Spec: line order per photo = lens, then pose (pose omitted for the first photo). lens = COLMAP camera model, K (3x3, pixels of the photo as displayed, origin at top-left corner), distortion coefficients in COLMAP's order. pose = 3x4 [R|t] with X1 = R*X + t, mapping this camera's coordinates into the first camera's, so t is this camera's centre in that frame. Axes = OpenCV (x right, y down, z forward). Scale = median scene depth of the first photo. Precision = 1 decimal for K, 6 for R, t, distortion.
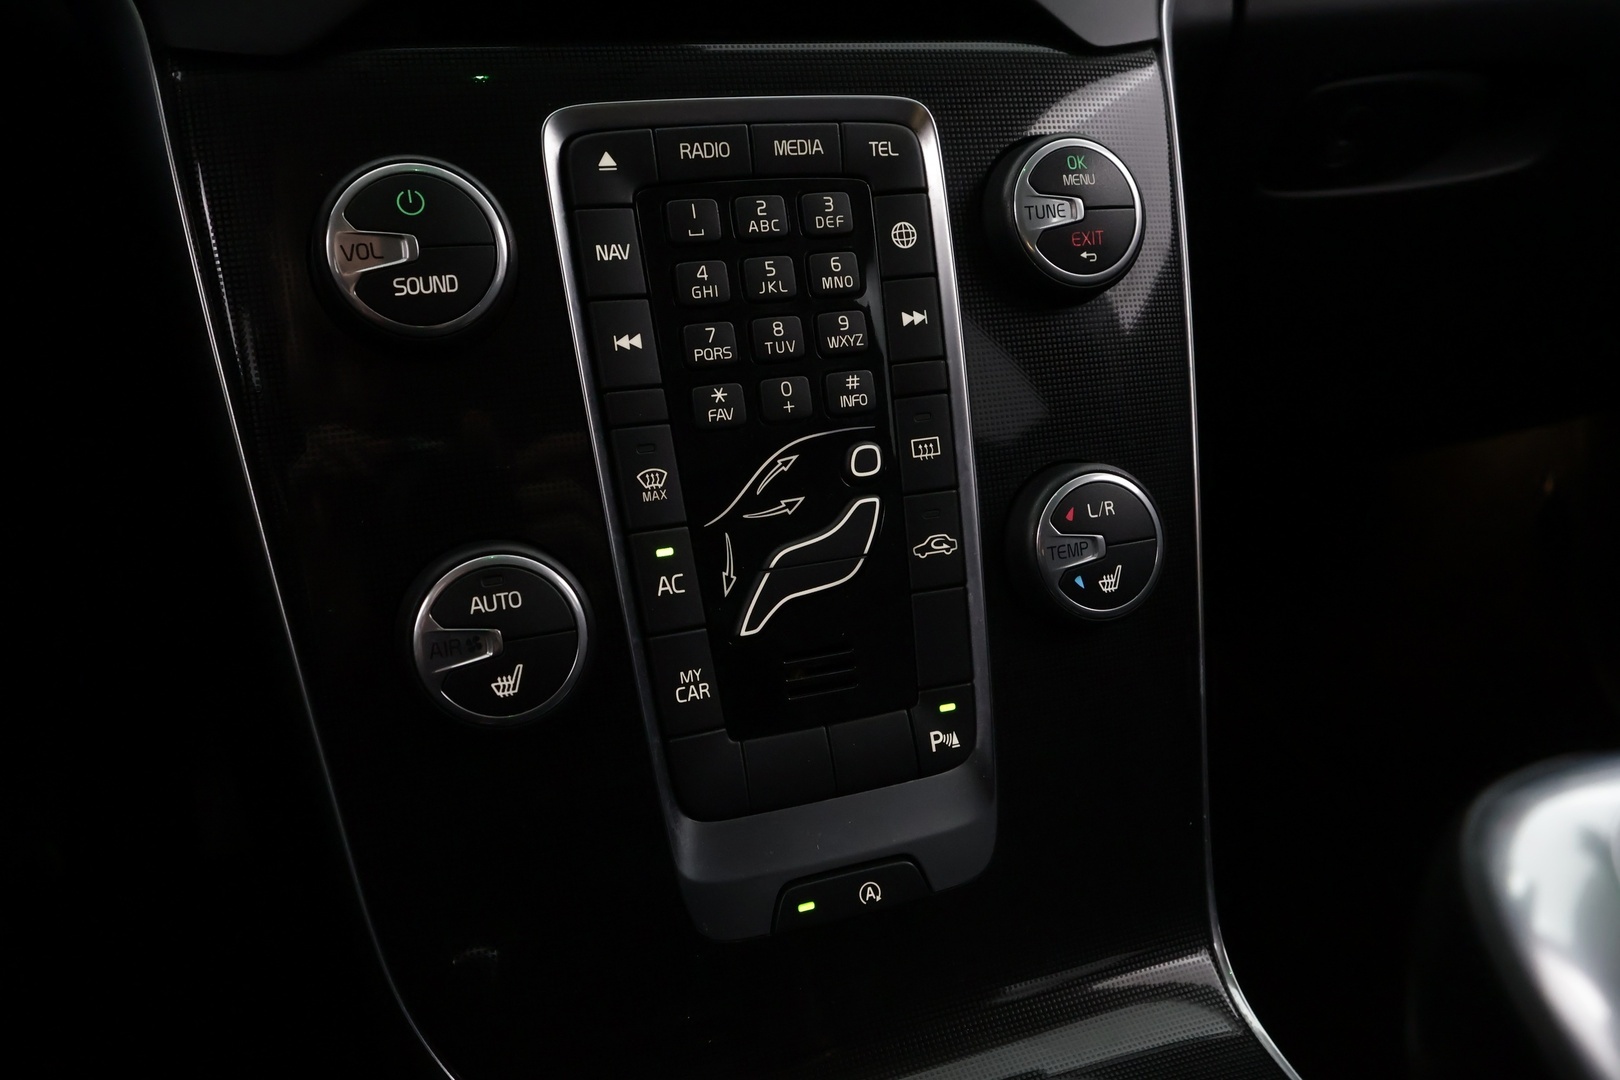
lens RADIAL K [[1297.7, 0, 819.6], [0, 1297.7, 523.9], [0, 0, 1]] dist [0.002891, 0.016499]
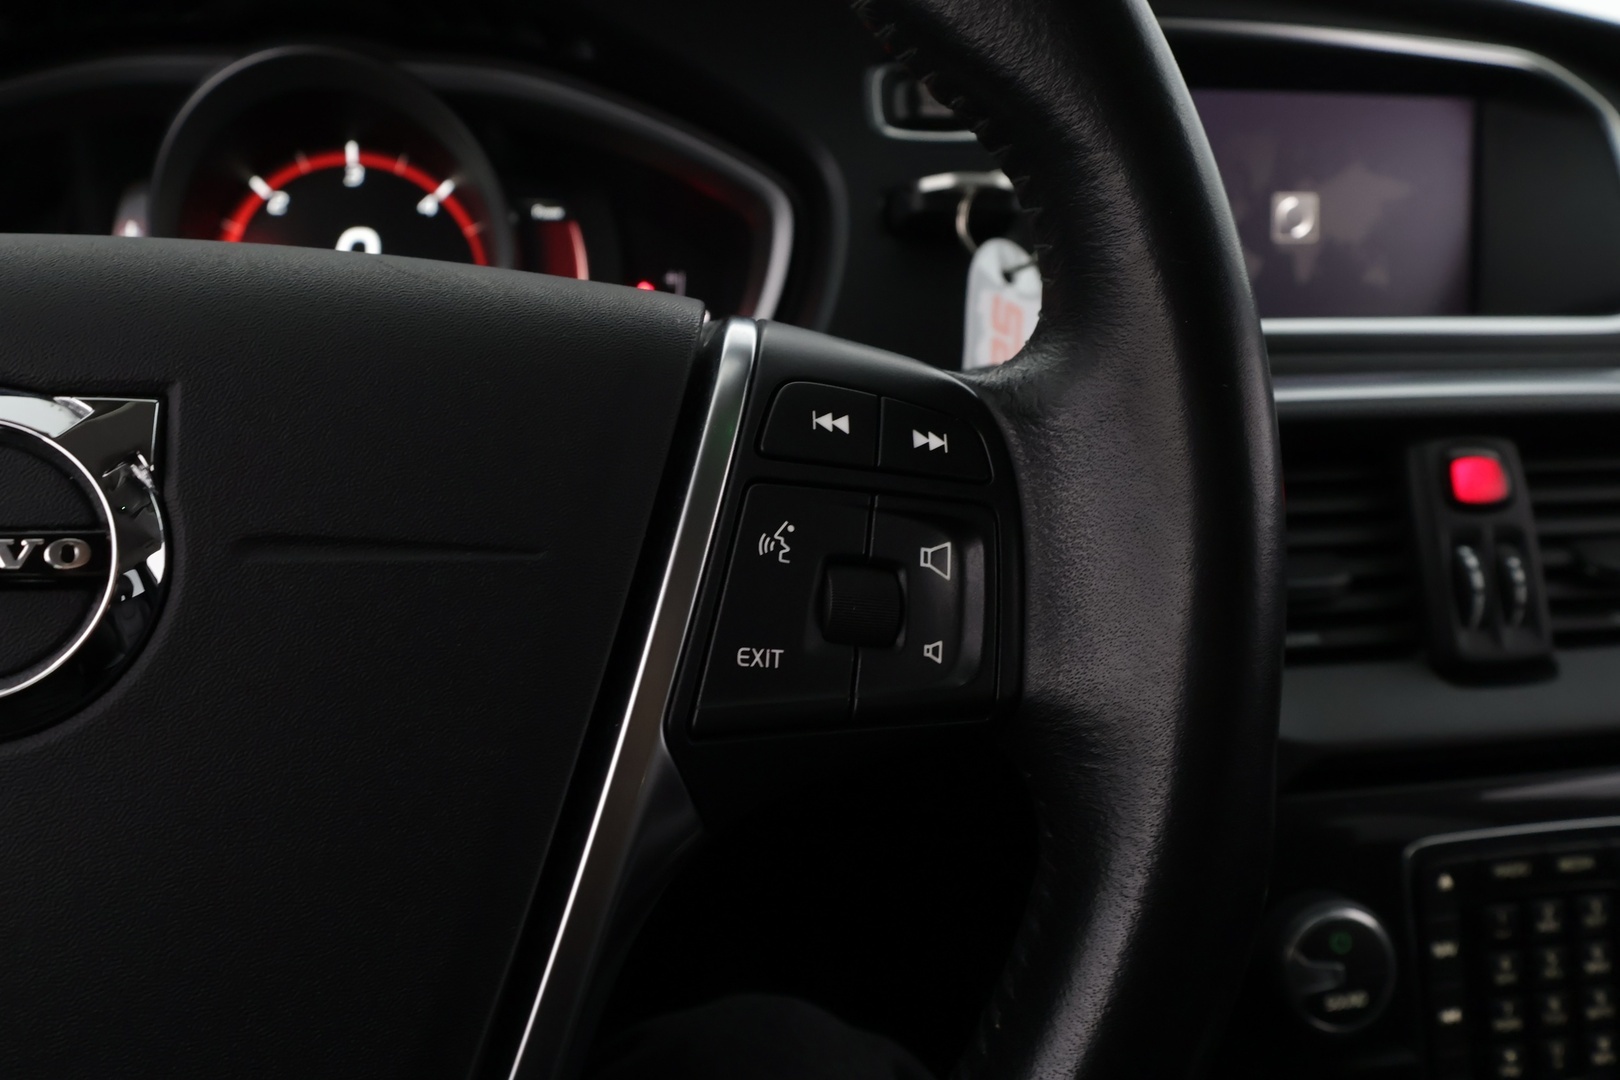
lens RADIAL K [[1297.7, 0, 823.3], [0, 1297.7, 551.7], [0, 0, 1]] dist [0.002891, 0.016499]
pose [[0.990077, 0.077563, -0.117184, -0.649015], [-0.080078, 0.996645, -0.016905, -0.529087], [0.115480, 0.026121, 0.992966, -0.409973]]
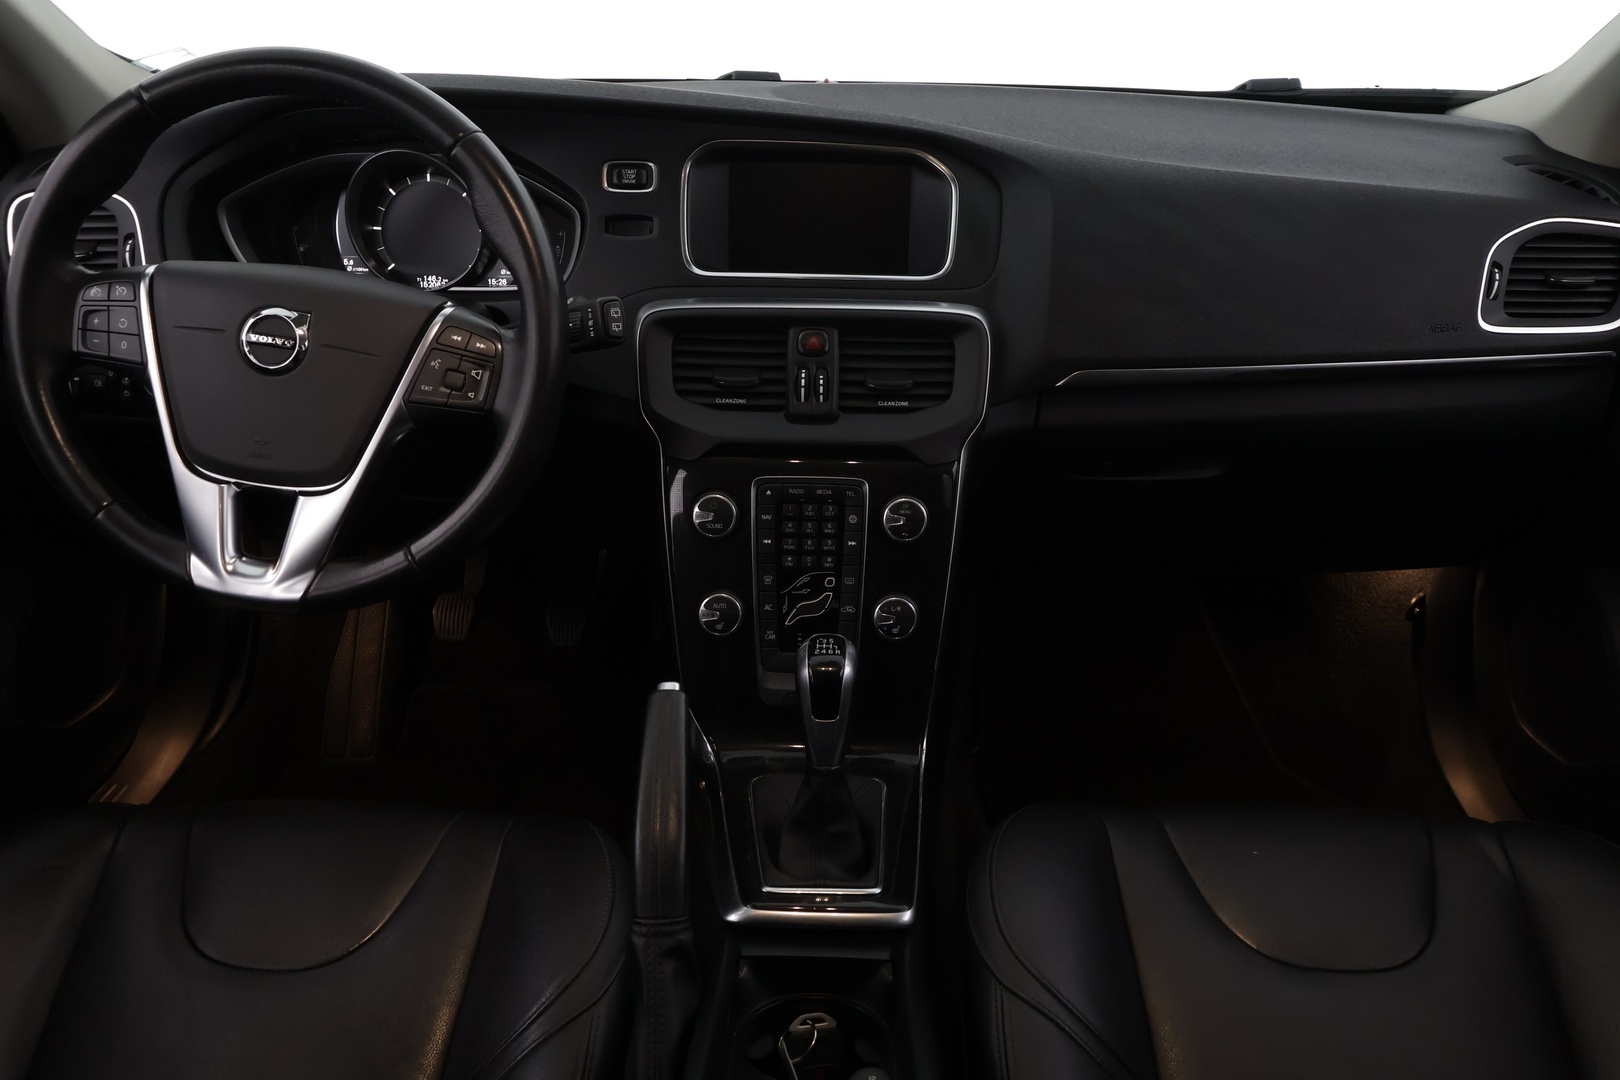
lens RADIAL K [[1297.7, 0, 810.5], [0, 1297.7, 529.6], [0, 0, 1]] dist [0.002891, 0.016499]
pose [[0.932878, 0.185737, -0.308610, 1.062710], [-0.148663, 0.978956, 0.139801, -0.683267], [0.328082, -0.084539, 0.940859, -2.334687]]
